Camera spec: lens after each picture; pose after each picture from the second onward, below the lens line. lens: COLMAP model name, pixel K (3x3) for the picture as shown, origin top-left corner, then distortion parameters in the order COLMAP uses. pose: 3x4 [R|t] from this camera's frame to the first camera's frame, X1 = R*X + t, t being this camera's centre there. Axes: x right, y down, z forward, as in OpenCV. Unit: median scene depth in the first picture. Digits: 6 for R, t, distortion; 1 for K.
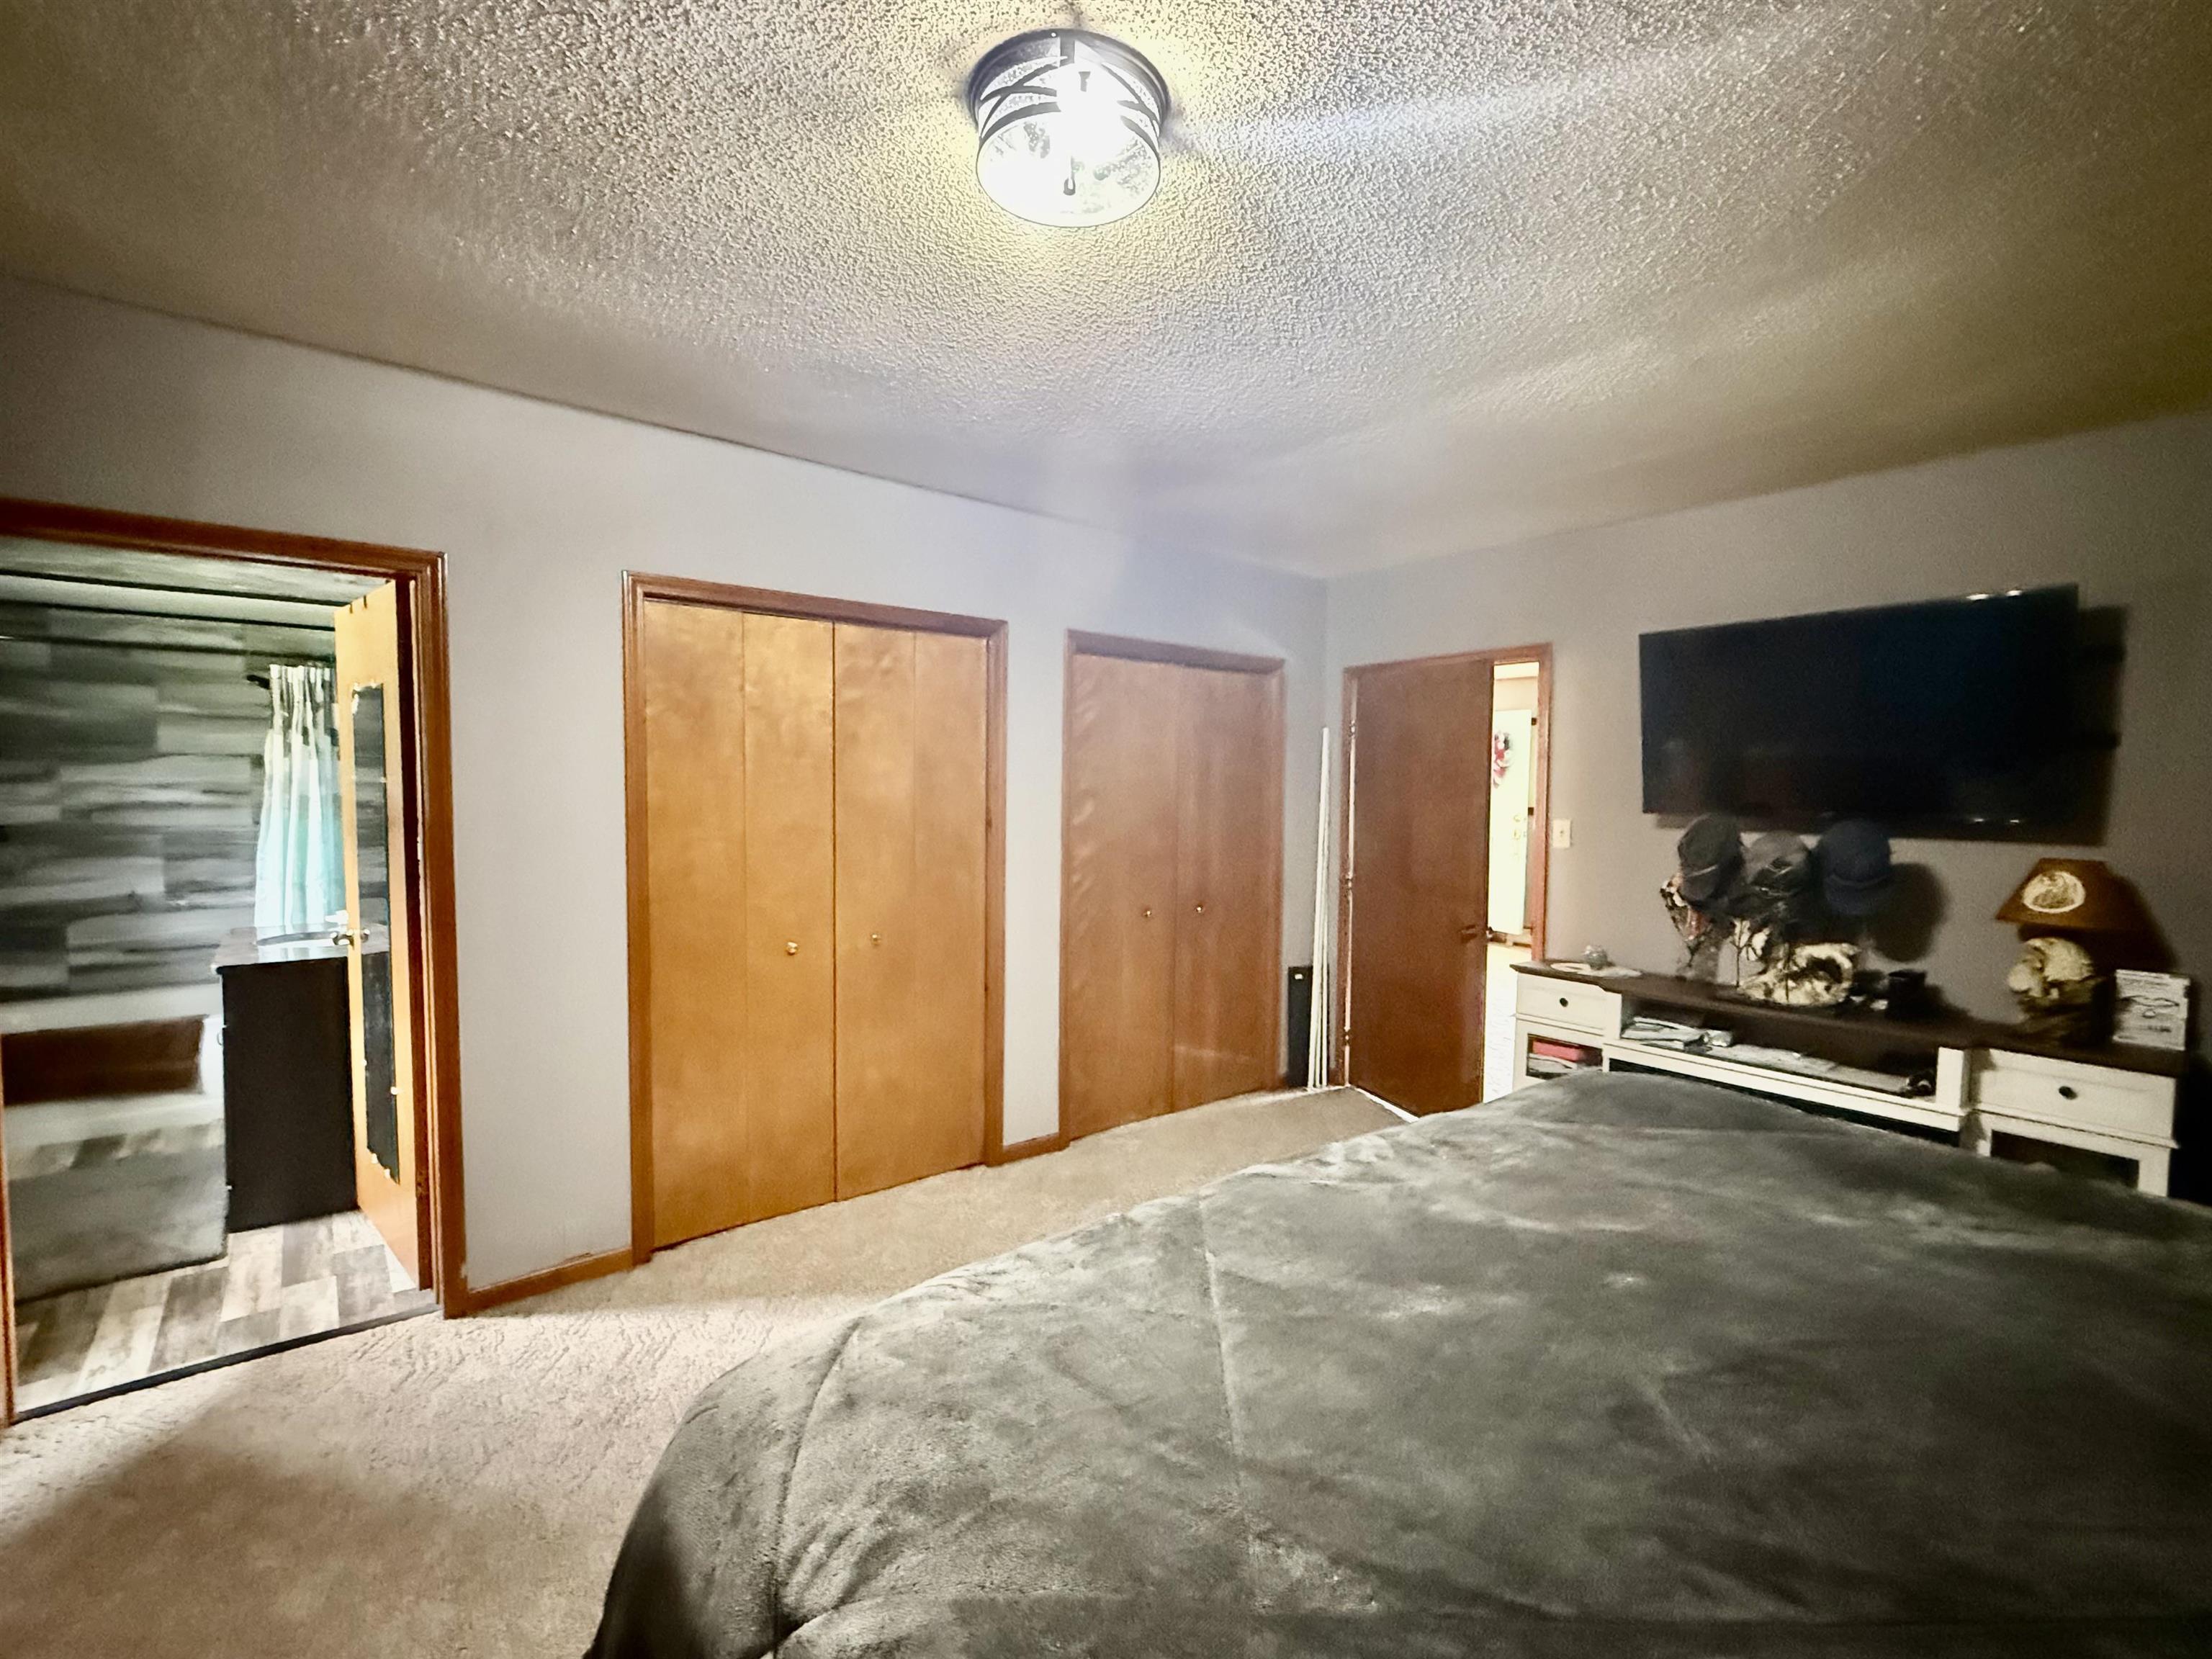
lens RADIAL K [[976.7, 0, 1105.8], [0, 976.7, 826.4], [0, 0, 1]] dist [-0.001152, 0.000396]
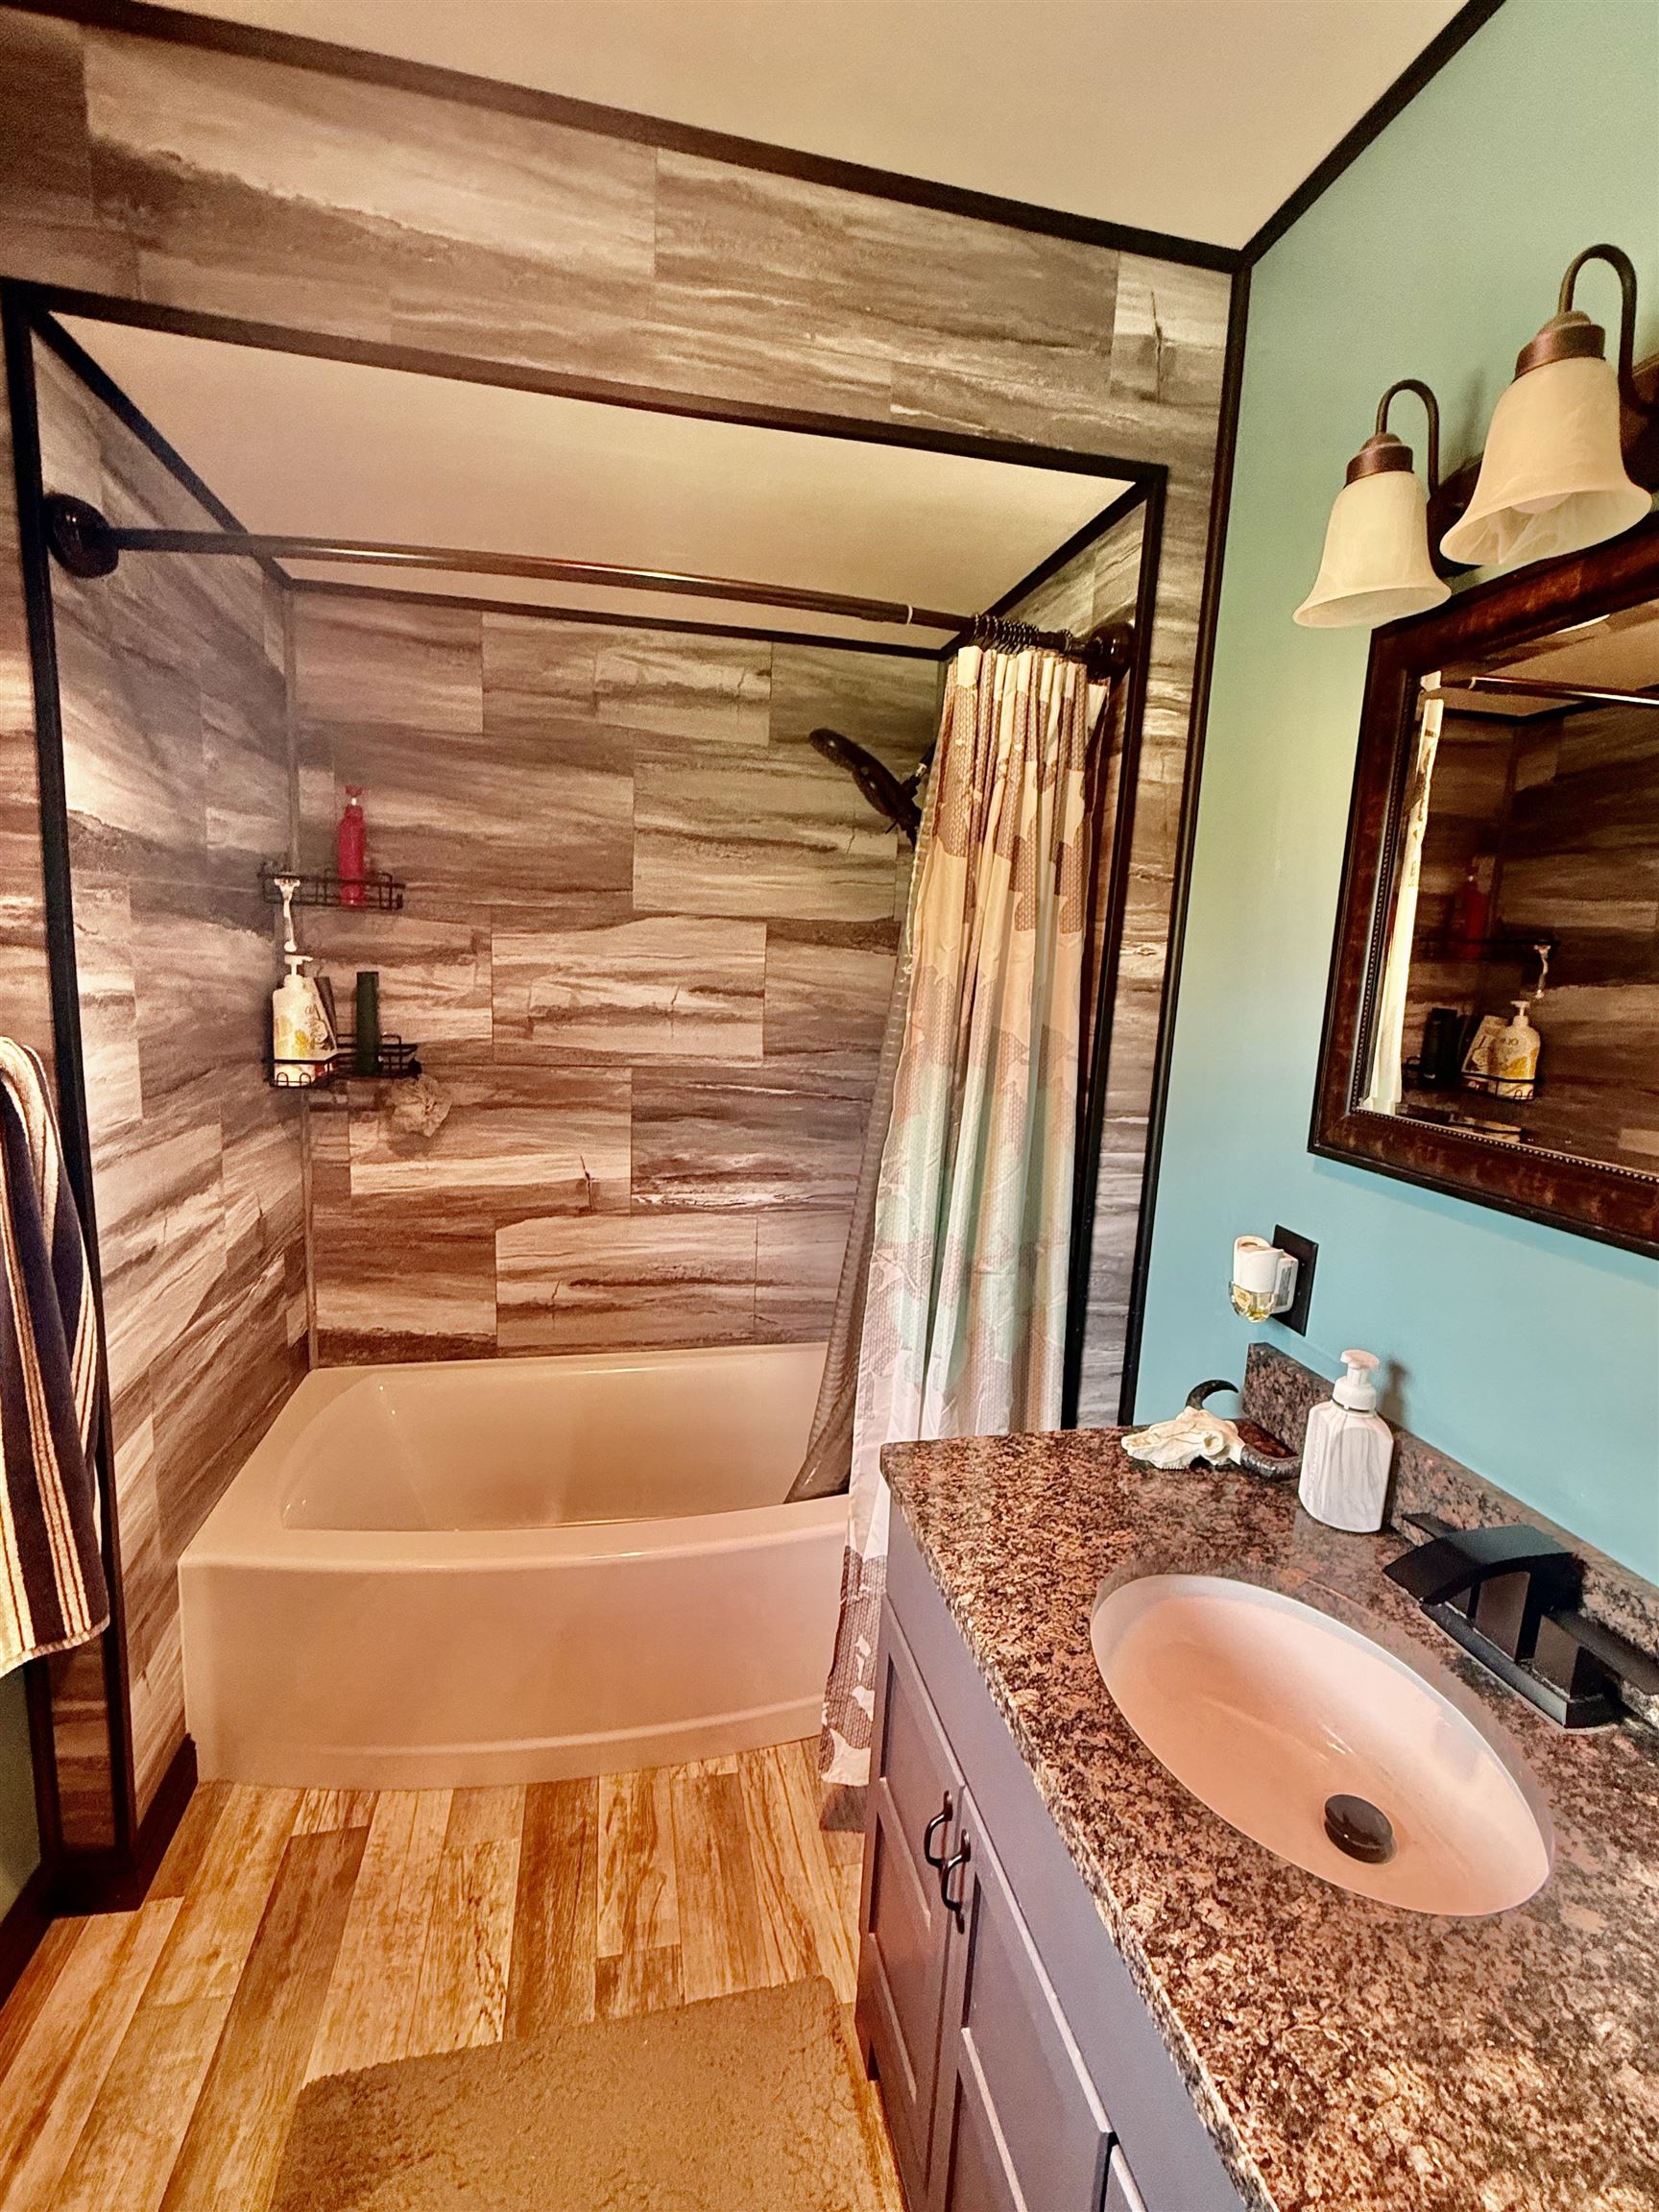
lens RADIAL K [[976.7, 0, 831.3], [0, 976.7, 1114.5], [0, 0, 1]] dist [-0.001152, 0.000396]
pose [[0.890891, 0.105951, -0.441688, -0.667525], [-0.057961, 0.990982, 0.120807, -0.038827], [0.450505, -0.082025, 0.888998, 0.609210]]
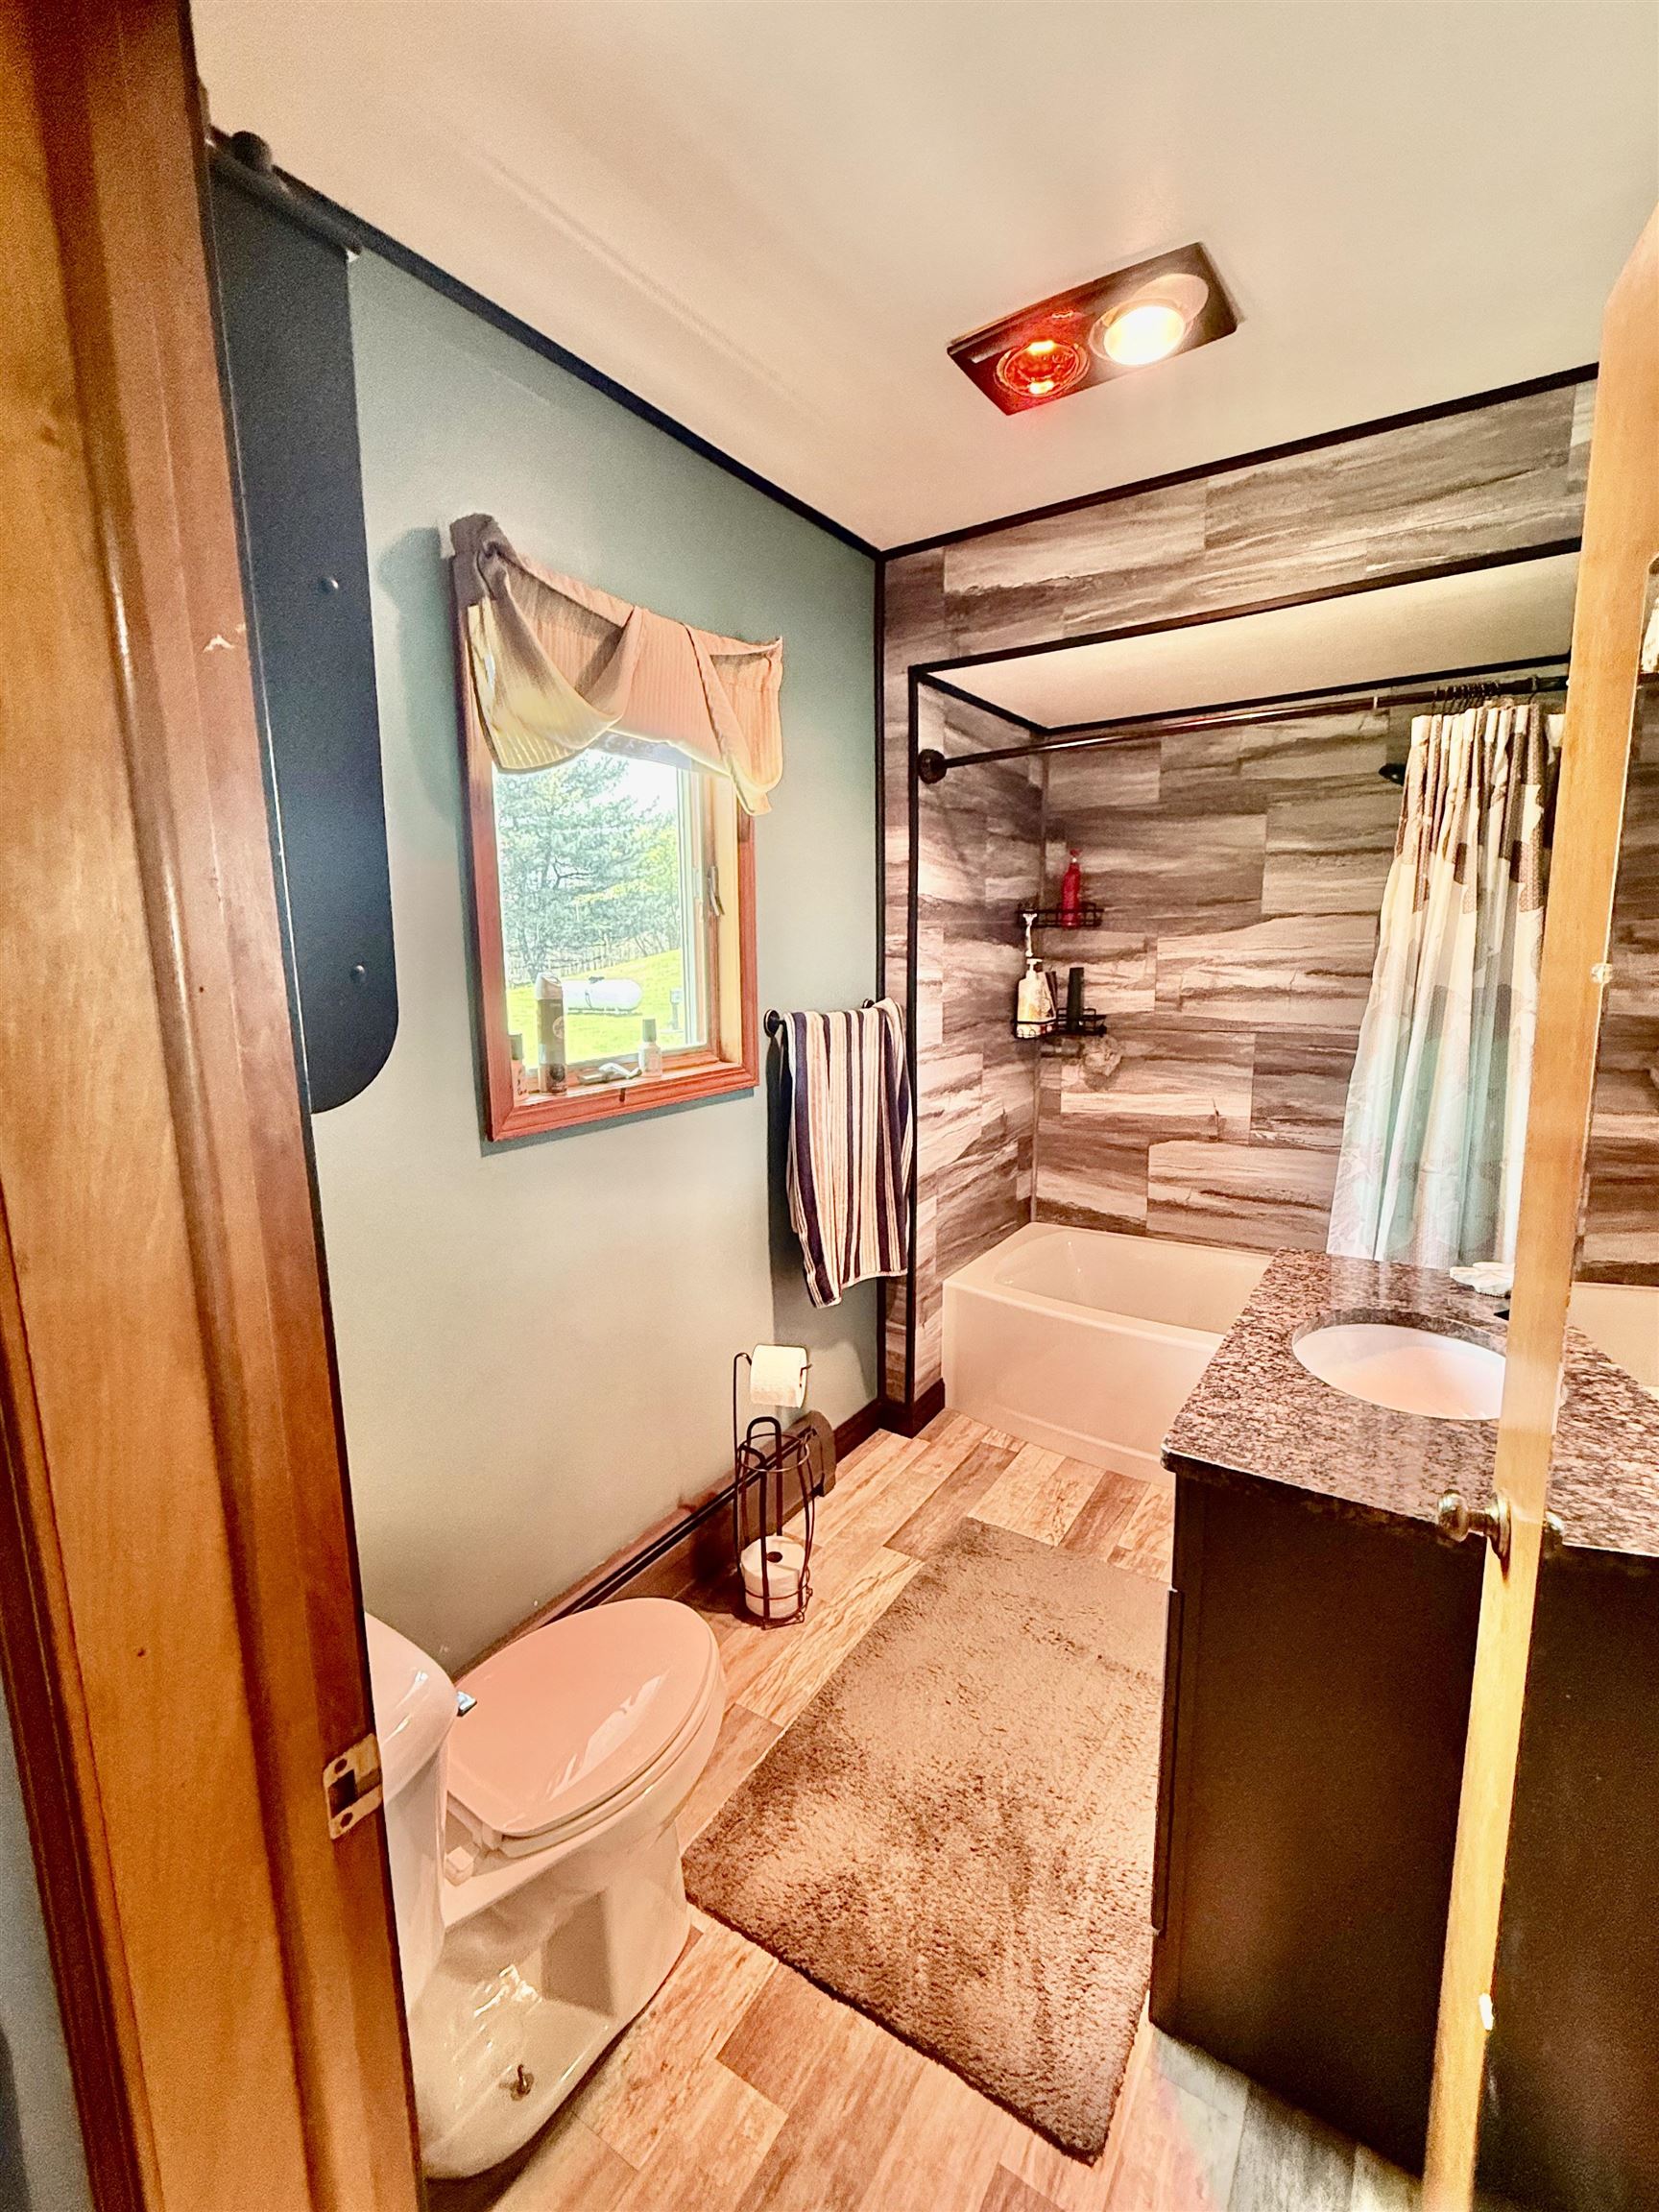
lens RADIAL K [[976.7, 0, 852.0], [0, 976.7, 1115.3], [0, 0, 1]] dist [-0.001152, 0.000396]
pose [[0.325953, 0.151305, -0.933200, -0.426221], [-0.026191, 0.988176, 0.151071, -0.033637], [0.945023, -0.024800, 0.326061, 0.527667]]
